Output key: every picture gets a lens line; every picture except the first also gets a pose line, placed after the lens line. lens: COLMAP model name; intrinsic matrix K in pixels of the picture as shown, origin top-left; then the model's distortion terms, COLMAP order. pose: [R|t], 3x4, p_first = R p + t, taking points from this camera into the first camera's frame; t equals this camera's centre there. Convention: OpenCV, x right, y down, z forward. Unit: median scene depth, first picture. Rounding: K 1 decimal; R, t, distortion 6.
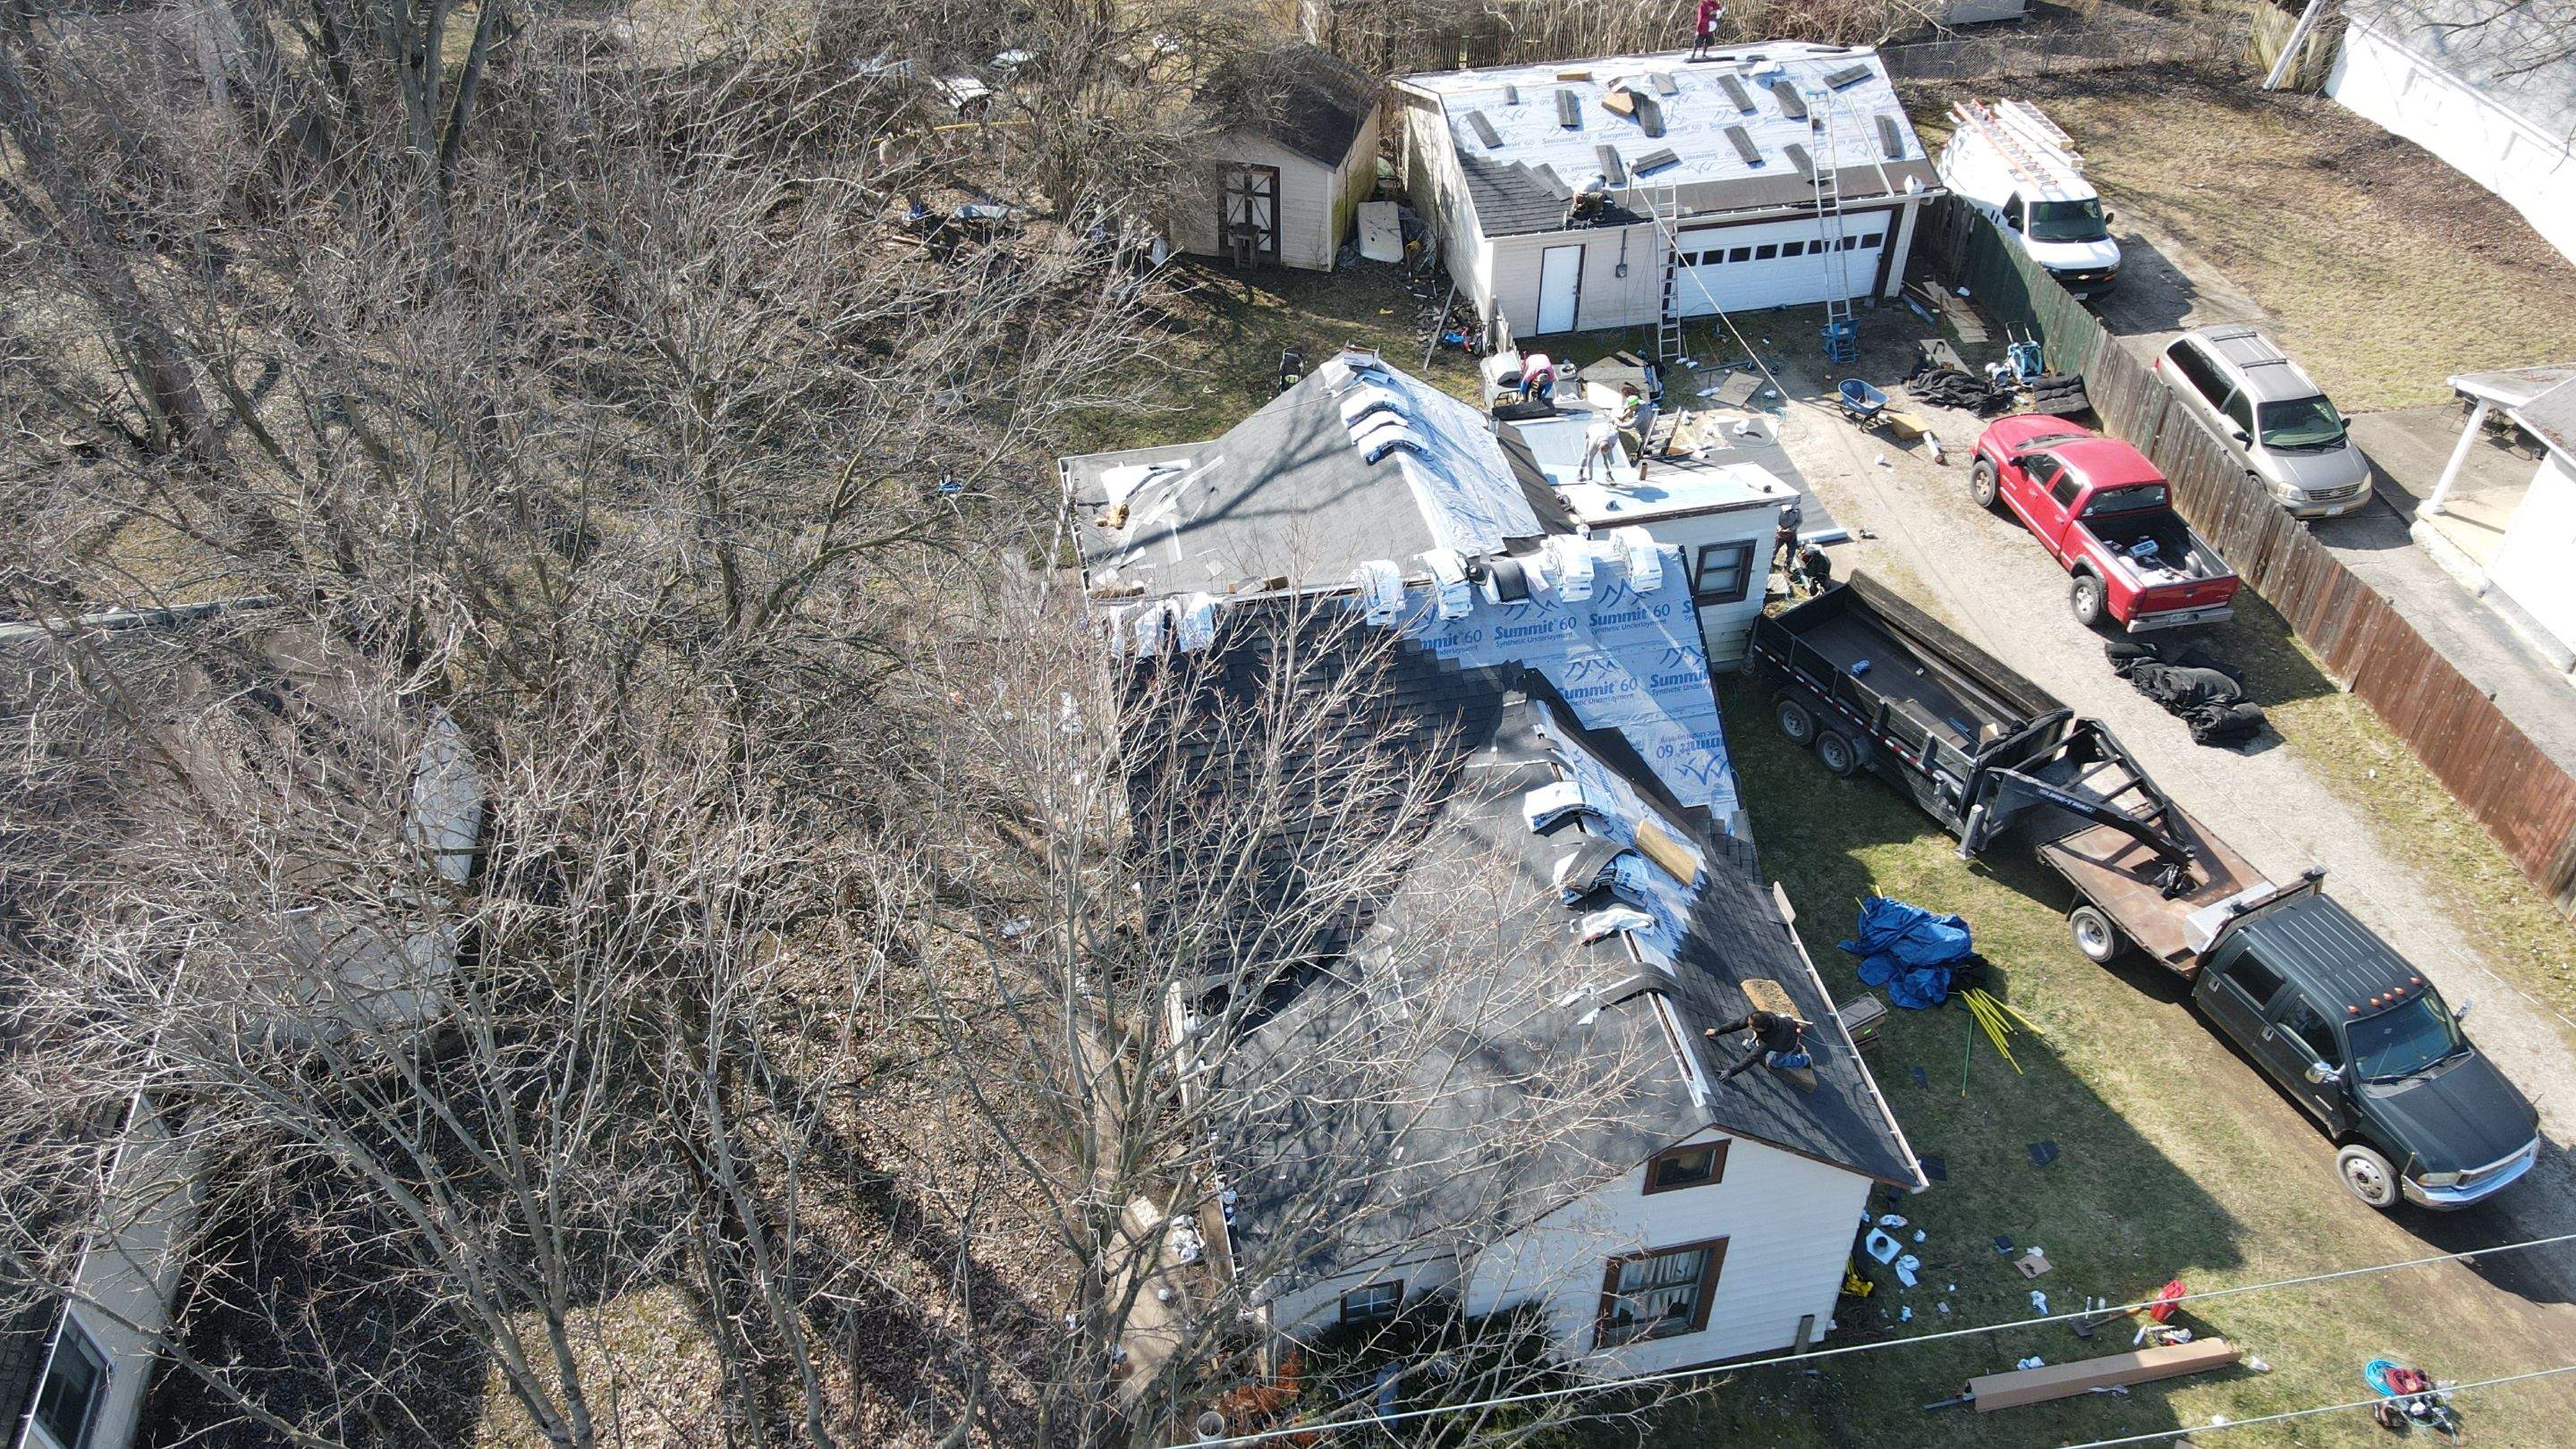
lens RADIAL K [[1844.0, 0, 1226.3], [0, 1844.0, 717.0], [0, 0, 1]] dist [0.002790, -0.000056]
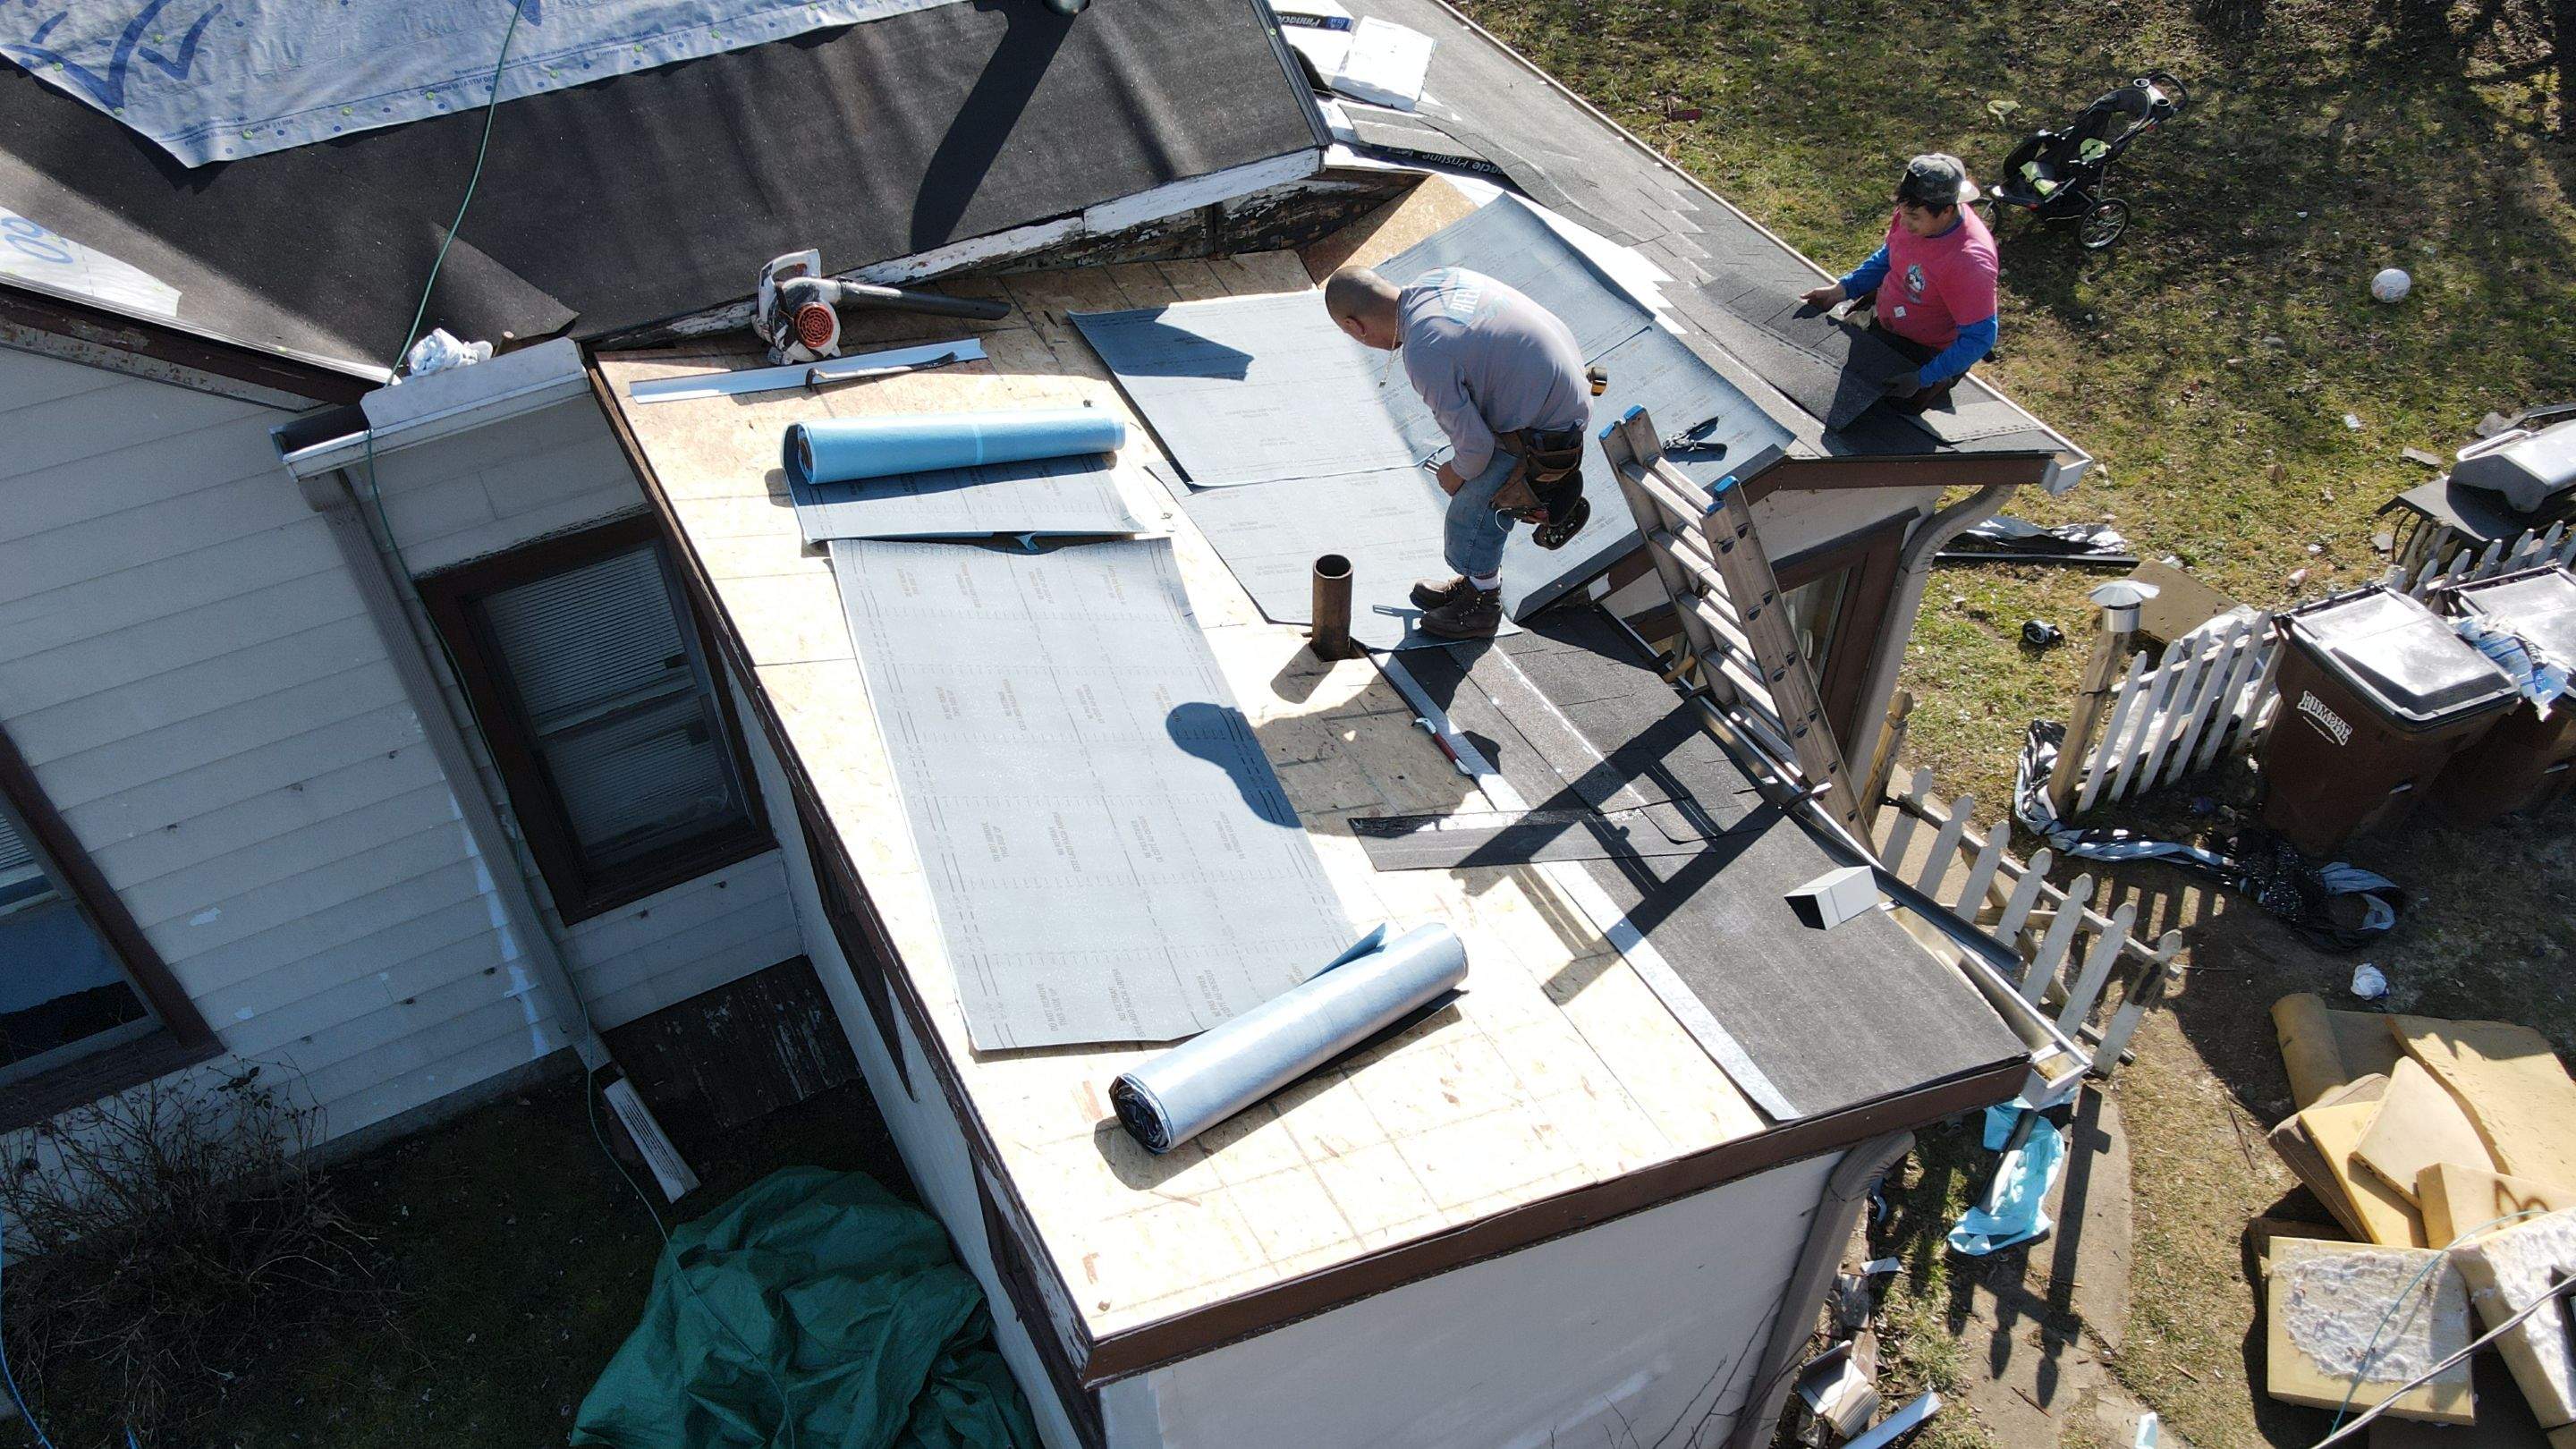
lens RADIAL K [[1865.7, 0, 1285.0], [0, 1865.7, 720.7], [0, 0, 1]] dist [0.021227, -0.000461]
pose [[0.327063, 0.678647, -0.657623, 0.269127], [-0.623909, 0.677739, 0.389110, -0.147785], [0.709765, 0.283034, 0.645078, 0.675163]]
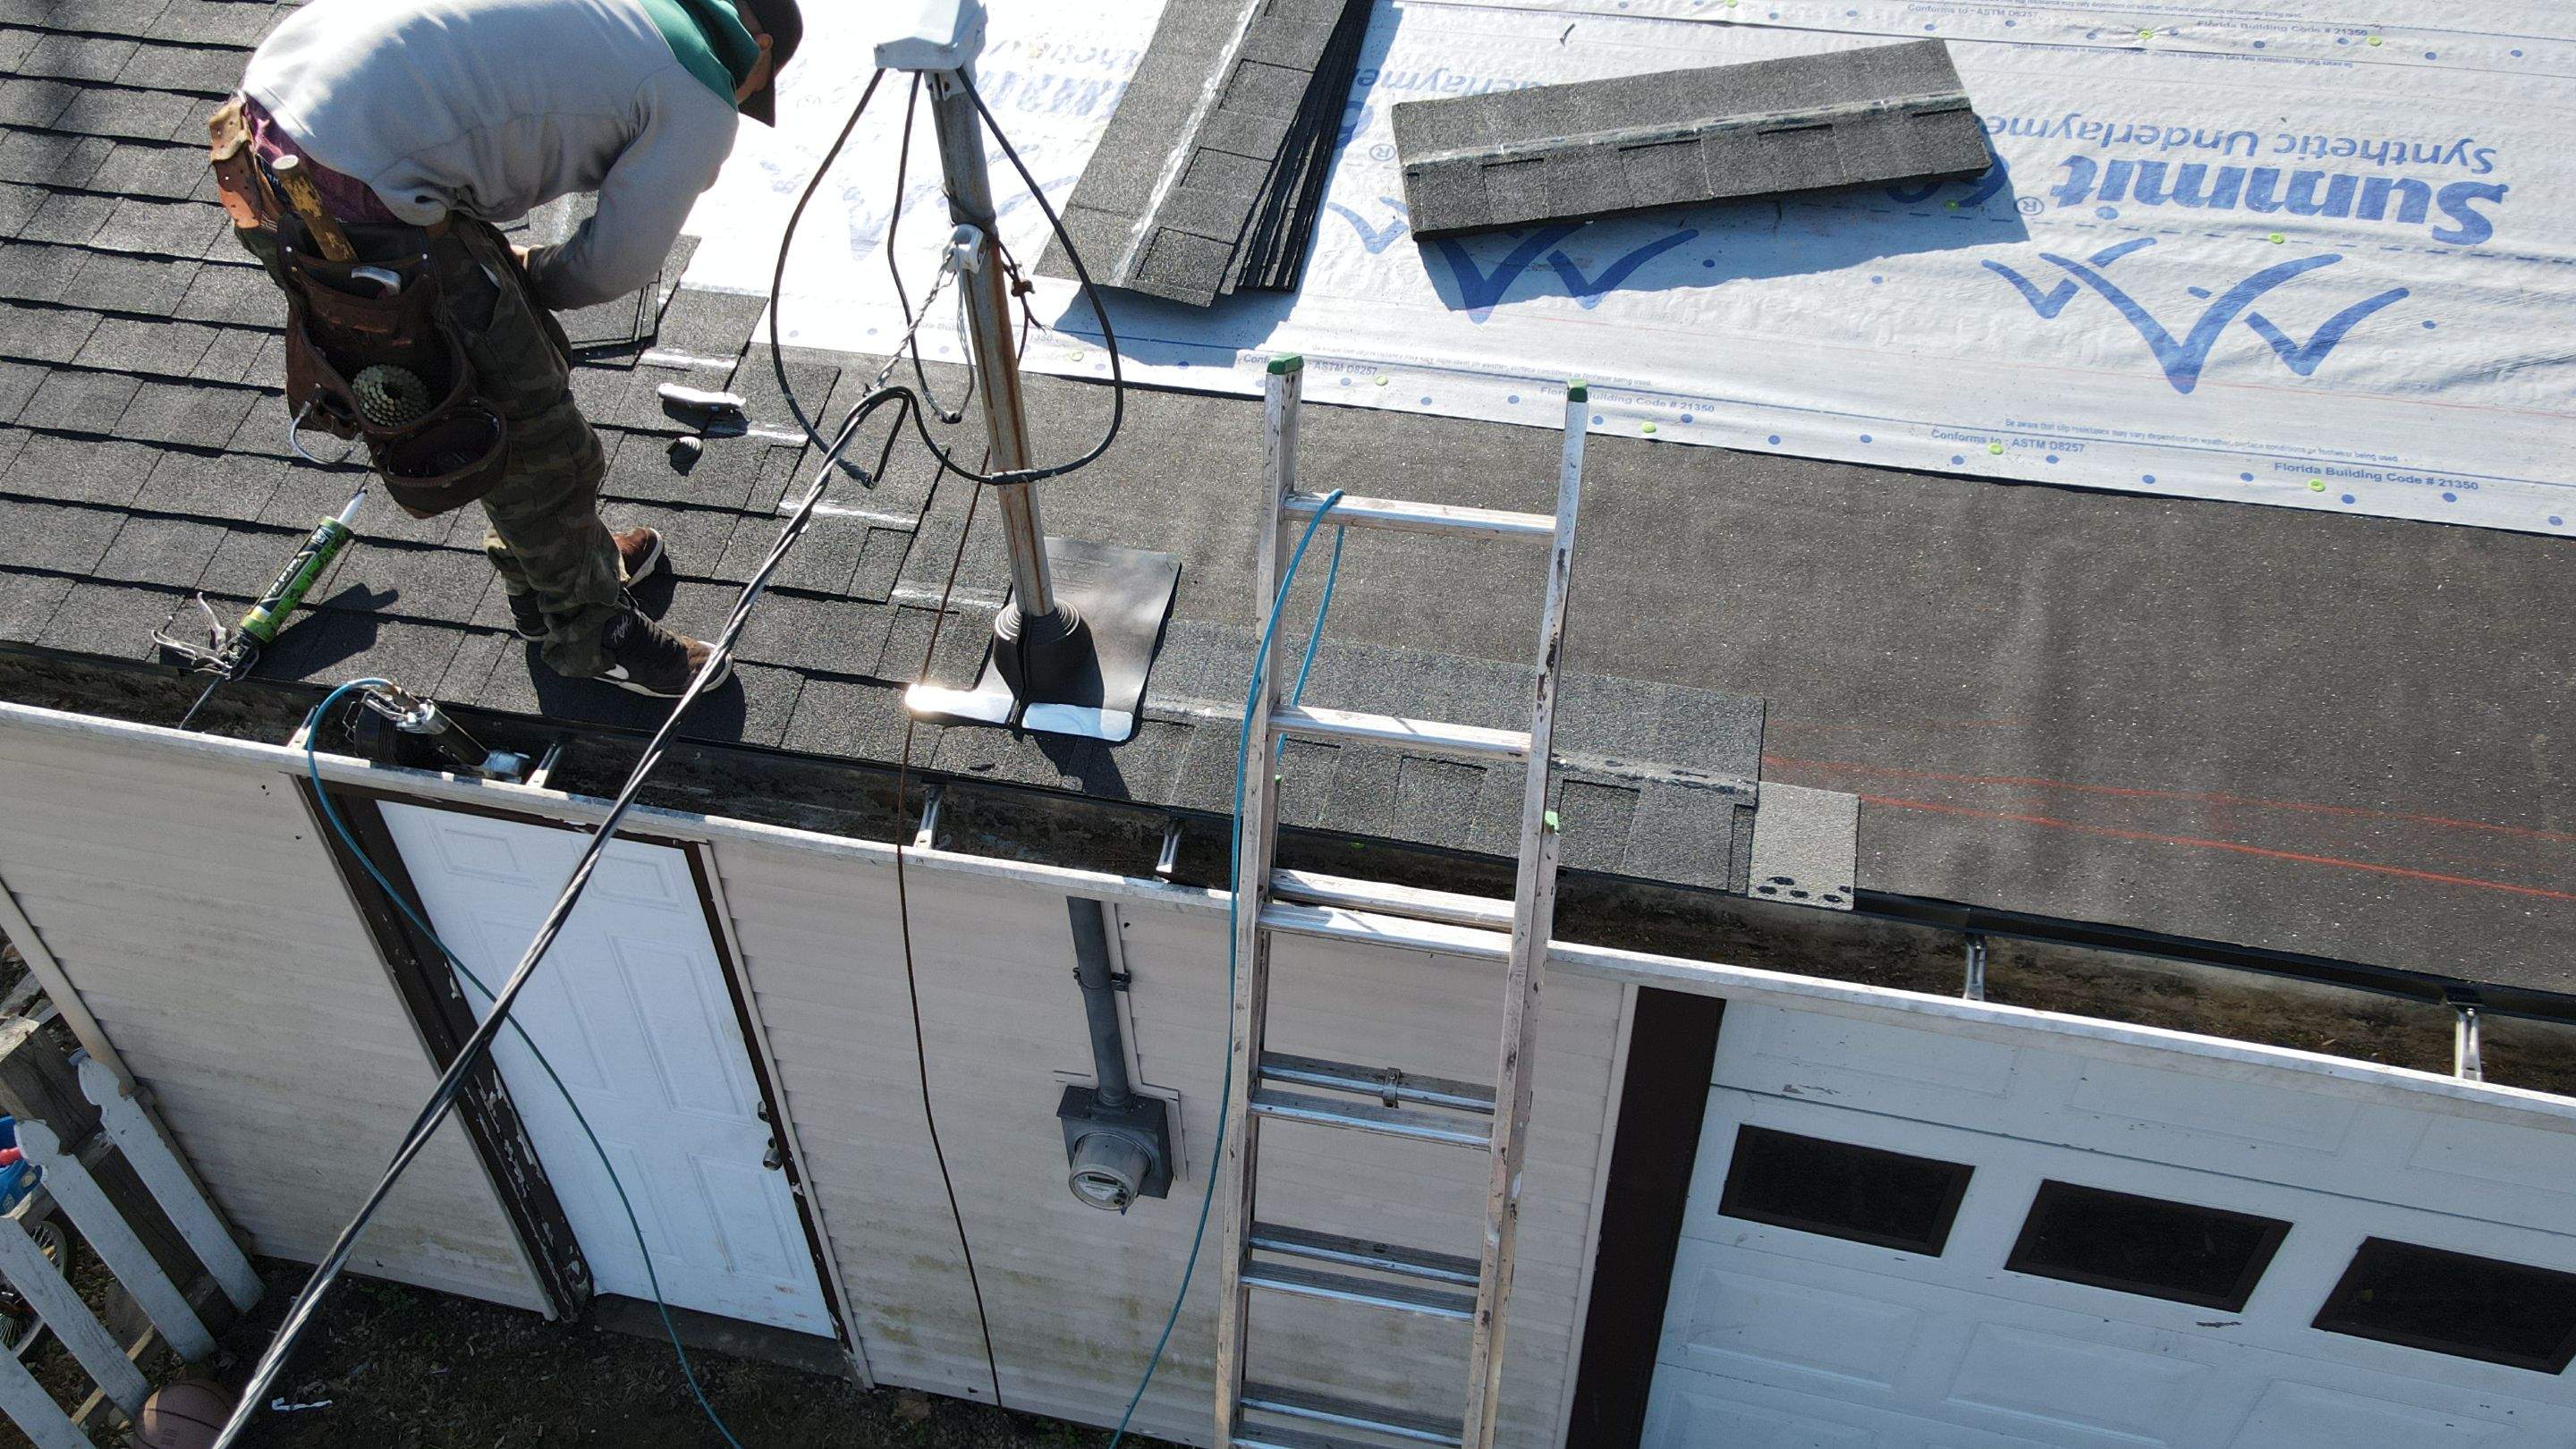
lens RADIAL K [[1888.0, 0, 1283.5], [0, 1888.0, 689.3], [0, 0, 1]] dist [0.026968, 0.004452]
pose [[0.924196, 0.262206, -0.277687, 0.243112], [-0.262810, 0.964185, 0.035751, -0.270017], [0.277116, 0.039938, 0.960006, 0.894257]]
